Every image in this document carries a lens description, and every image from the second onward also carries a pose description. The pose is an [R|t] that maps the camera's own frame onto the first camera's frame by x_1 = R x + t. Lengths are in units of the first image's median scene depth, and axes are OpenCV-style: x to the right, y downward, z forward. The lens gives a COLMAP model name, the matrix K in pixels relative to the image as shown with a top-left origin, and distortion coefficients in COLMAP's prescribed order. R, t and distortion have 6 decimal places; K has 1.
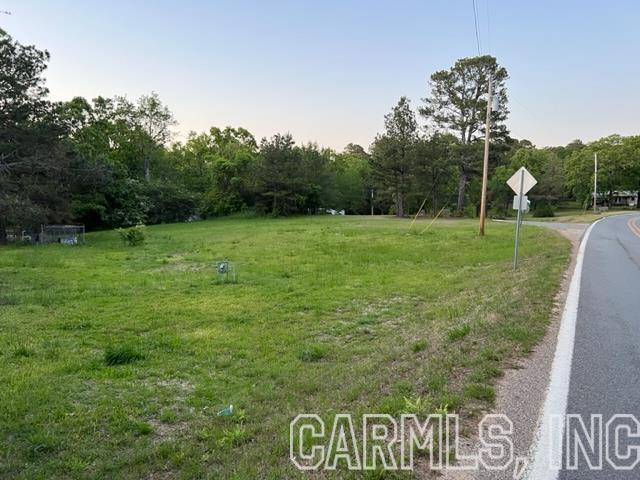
lens RADIAL K [[452.1, 0, 320.0], [0, 452.1, 240.0], [0, 0, 1]] dist [-0.003245, -0.049839]
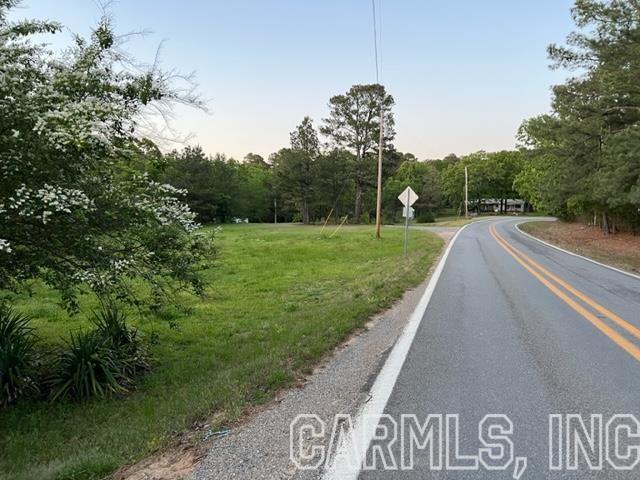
lens RADIAL K [[452.1, 0, 320.0], [0, 452.1, 240.0], [0, 0, 1]] dist [-0.003245, -0.049839]
pose [[0.973747, -0.021513, 0.226615, -0.042435], [0.025390, 0.999577, -0.014210, 0.004943], [-0.226213, 0.019590, 0.973881, -0.091351]]
